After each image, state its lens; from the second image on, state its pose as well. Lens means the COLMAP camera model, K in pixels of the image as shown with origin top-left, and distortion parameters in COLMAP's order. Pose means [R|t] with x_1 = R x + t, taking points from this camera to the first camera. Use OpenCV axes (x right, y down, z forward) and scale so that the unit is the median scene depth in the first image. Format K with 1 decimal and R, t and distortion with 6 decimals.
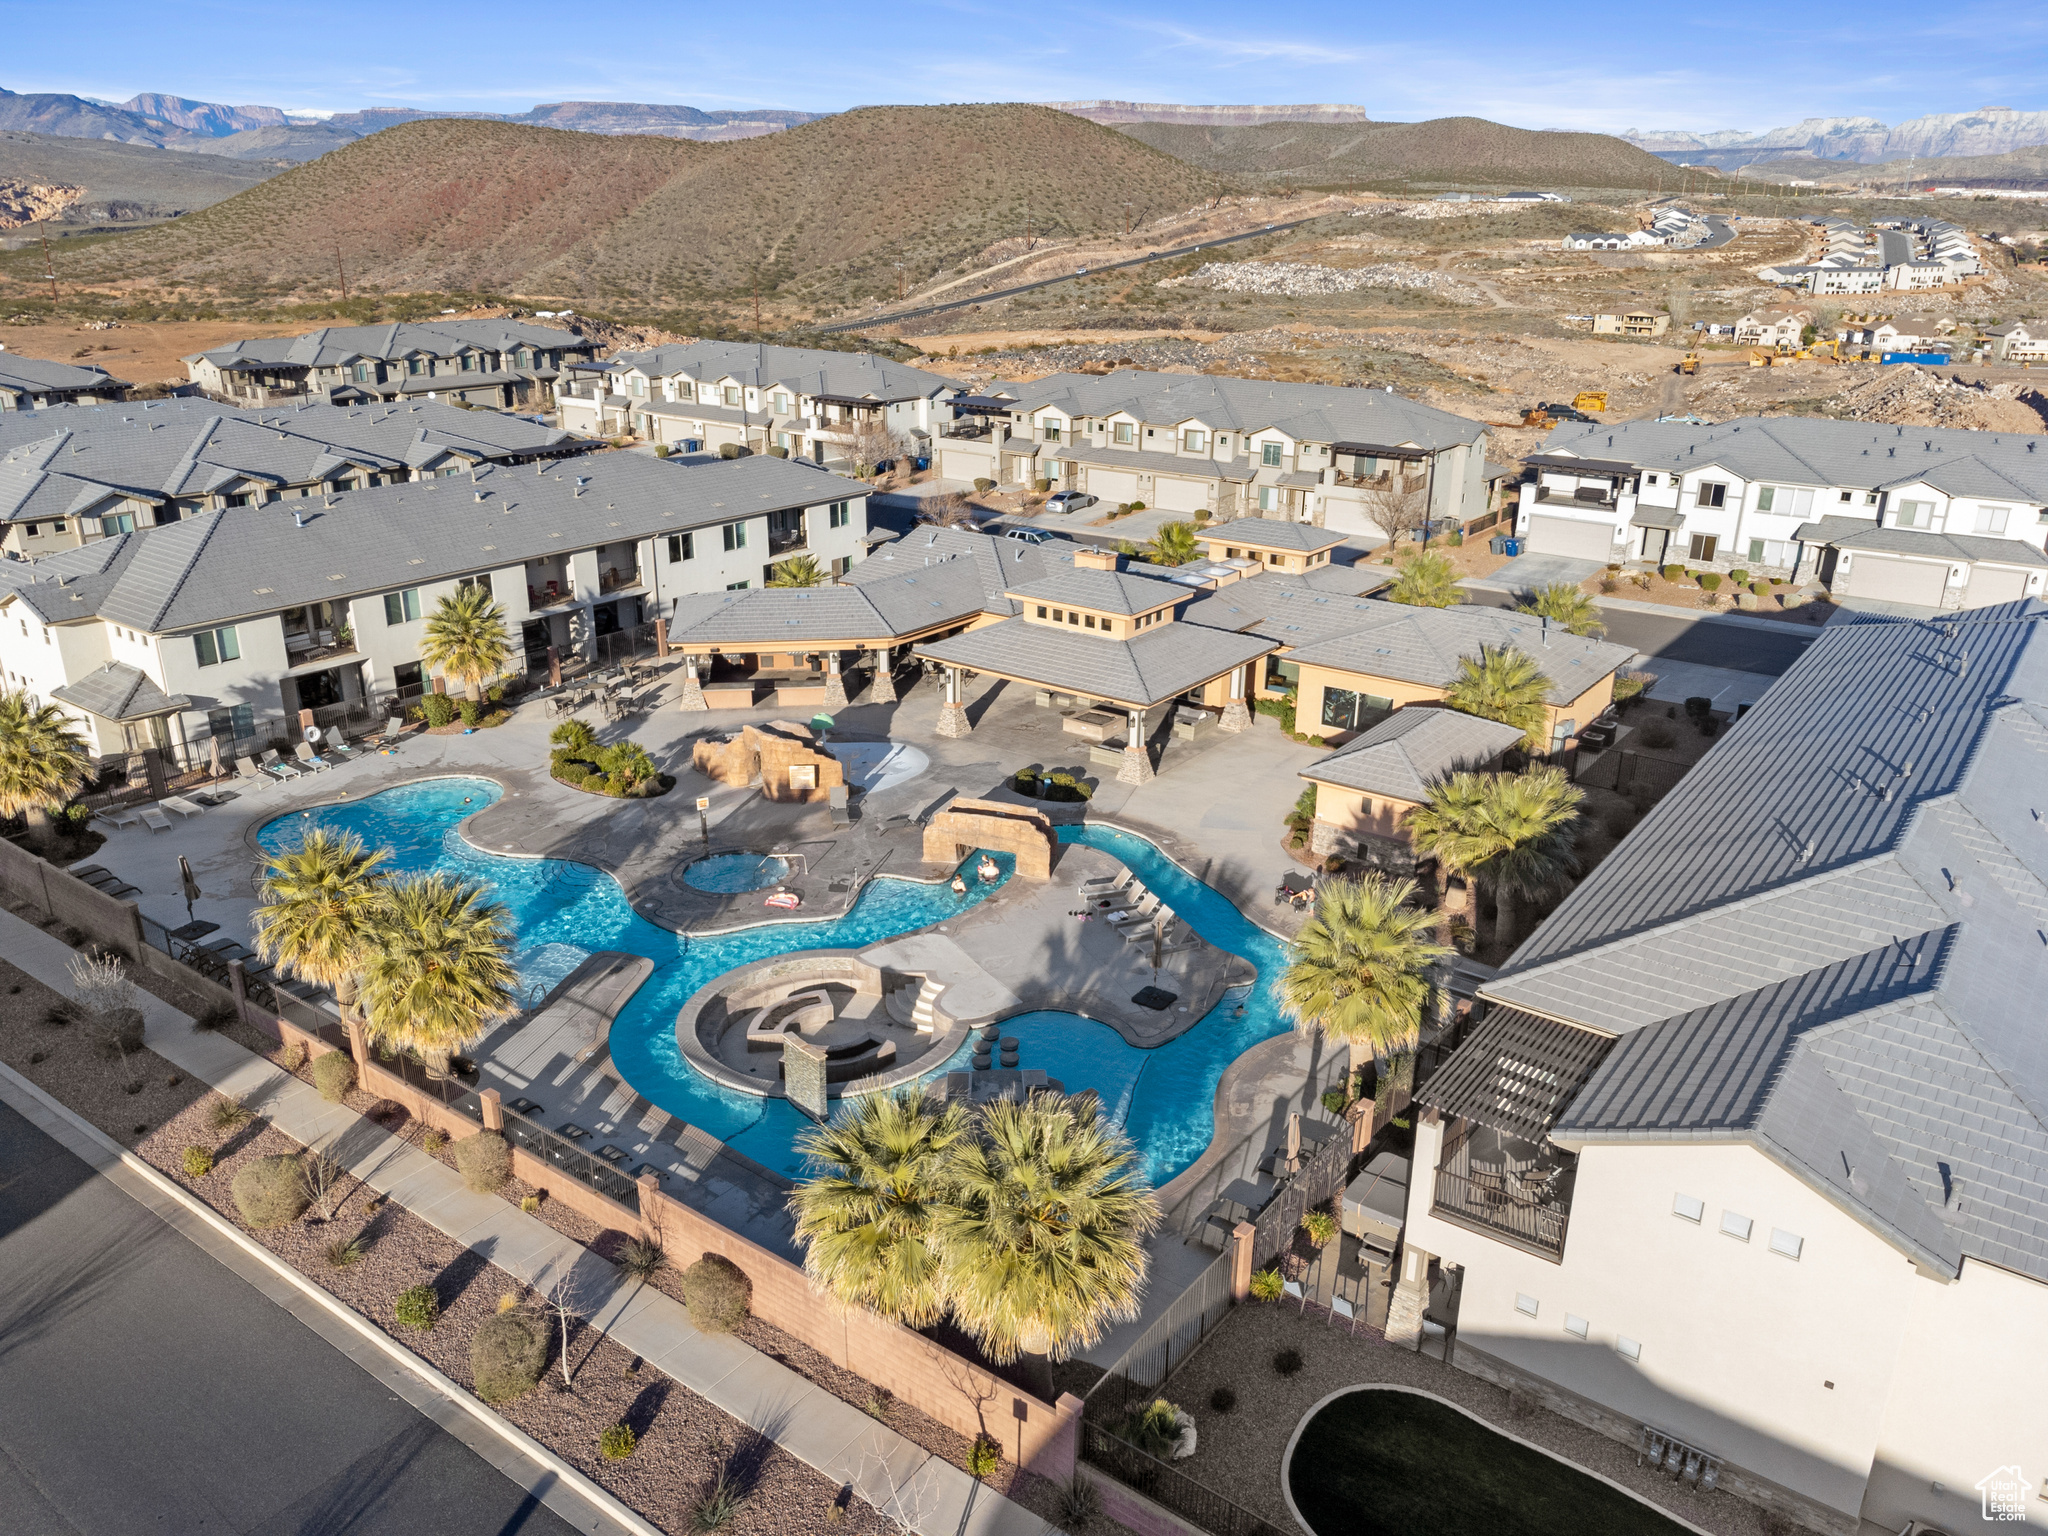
lens RADIAL K [[1523.9, 0, 1024.0], [0, 1523.9, 768.0], [0, 0, 1]] dist [-0.002386, 0.041189]
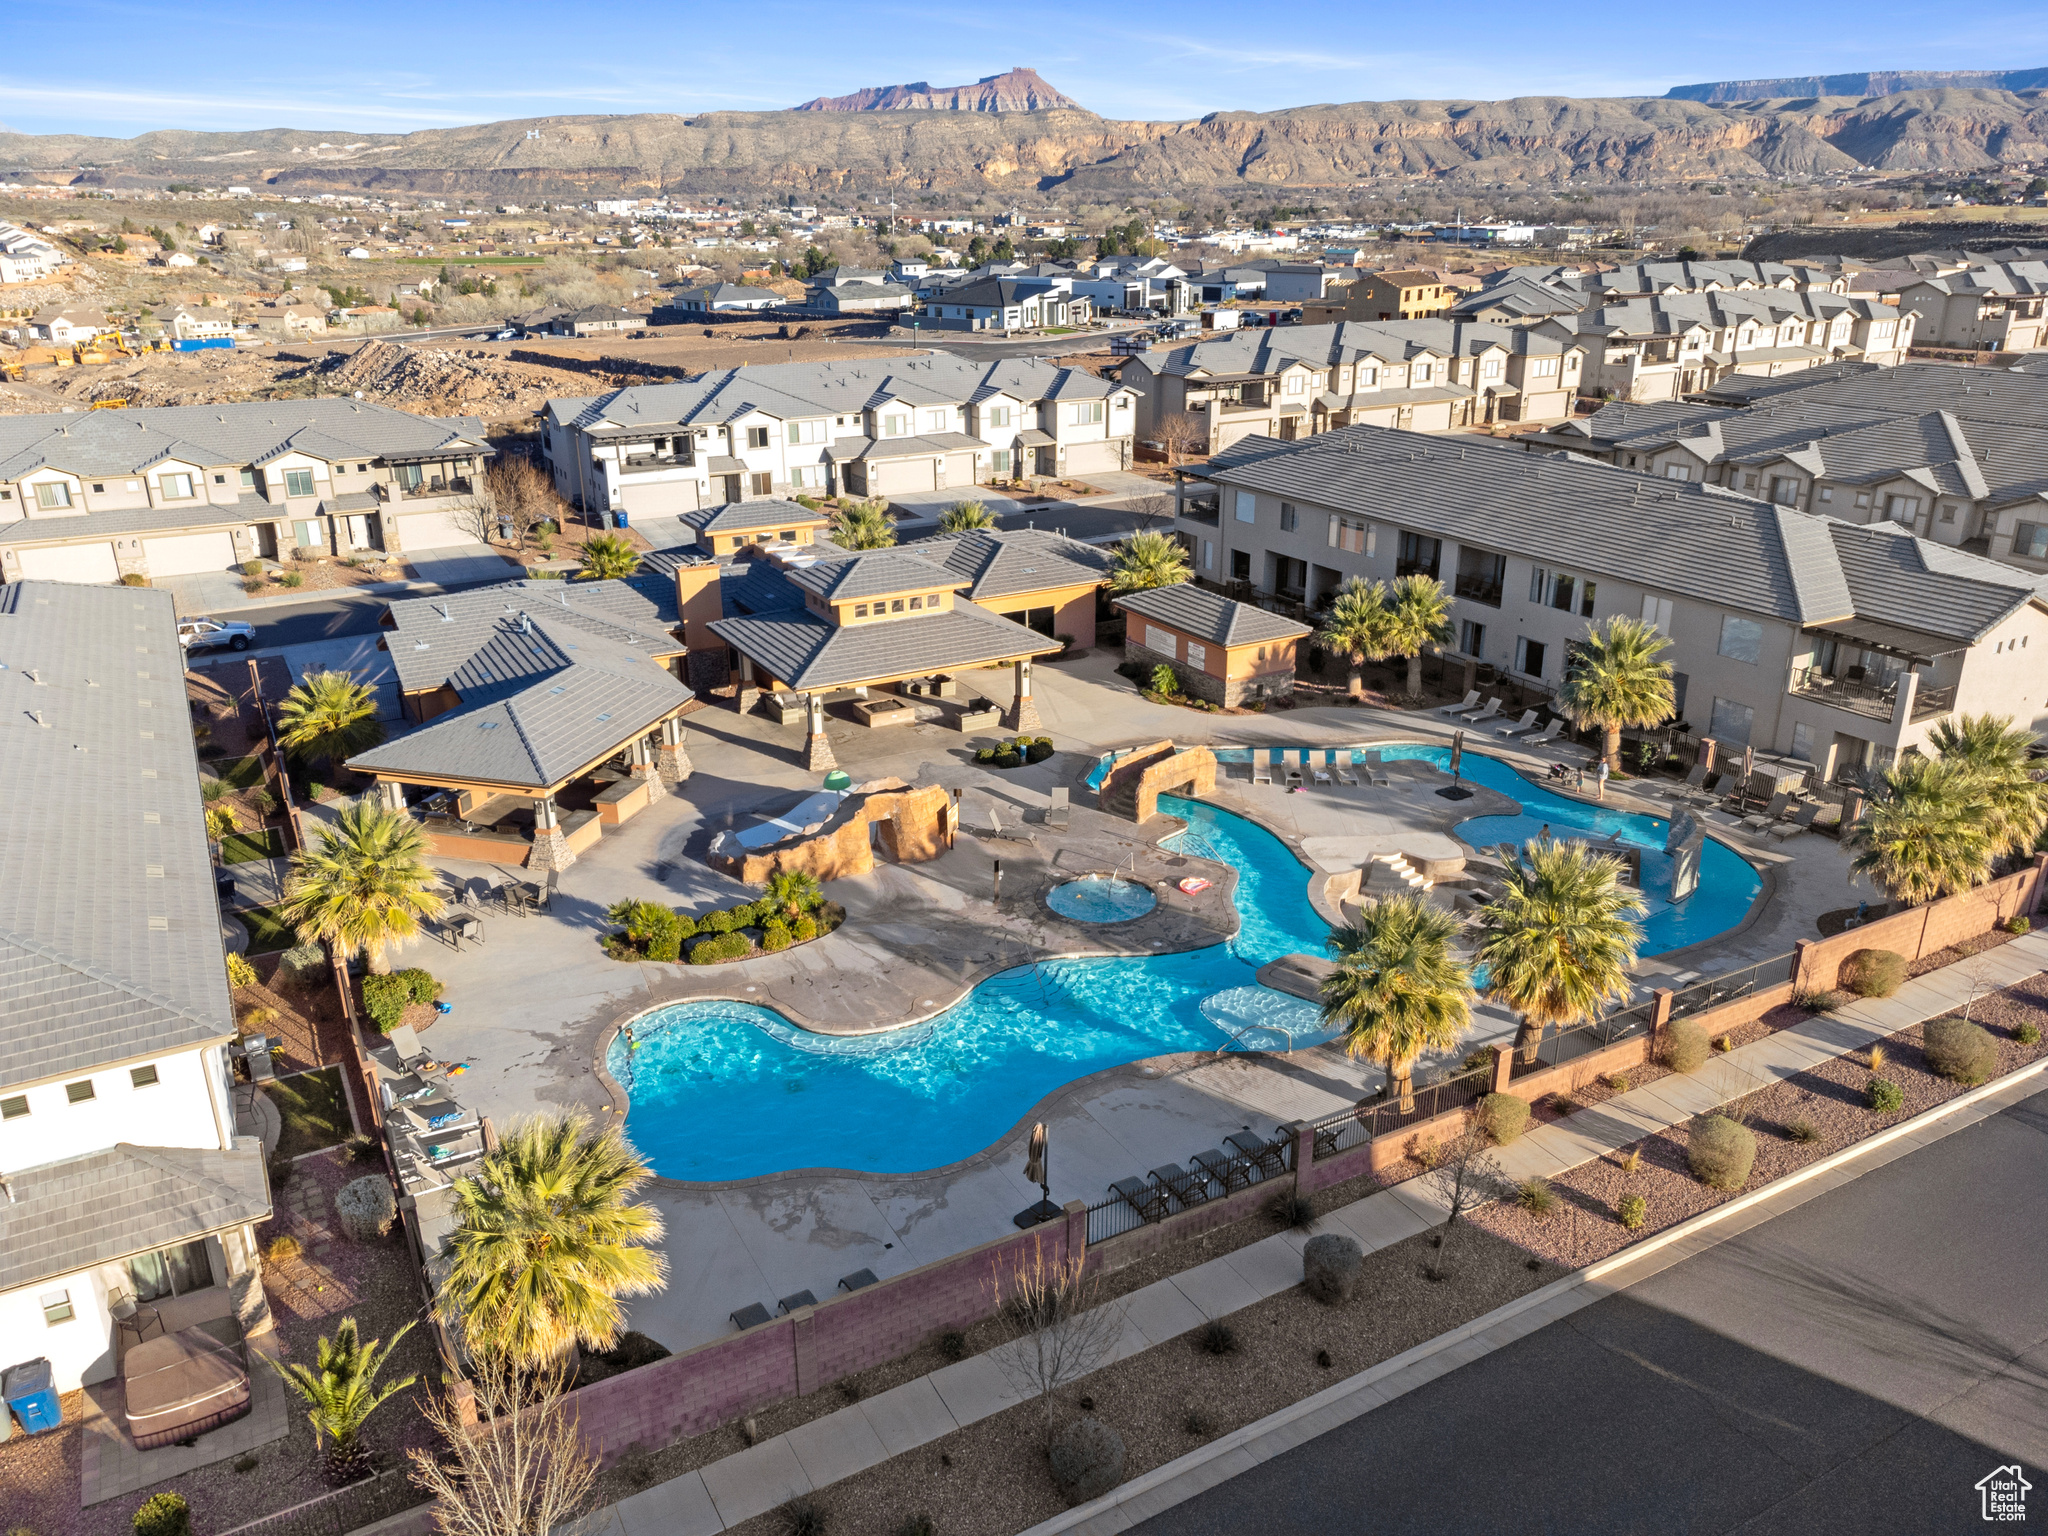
lens RADIAL K [[1523.9, 0, 1024.0], [0, 1523.9, 768.0], [0, 0, 1]] dist [-0.002386, 0.041189]
pose [[0.413173, -0.331688, 0.848098, -0.820460], [0.327206, 0.923187, 0.201648, -0.176674], [-0.849838, 0.194187, 0.489967, 0.477498]]
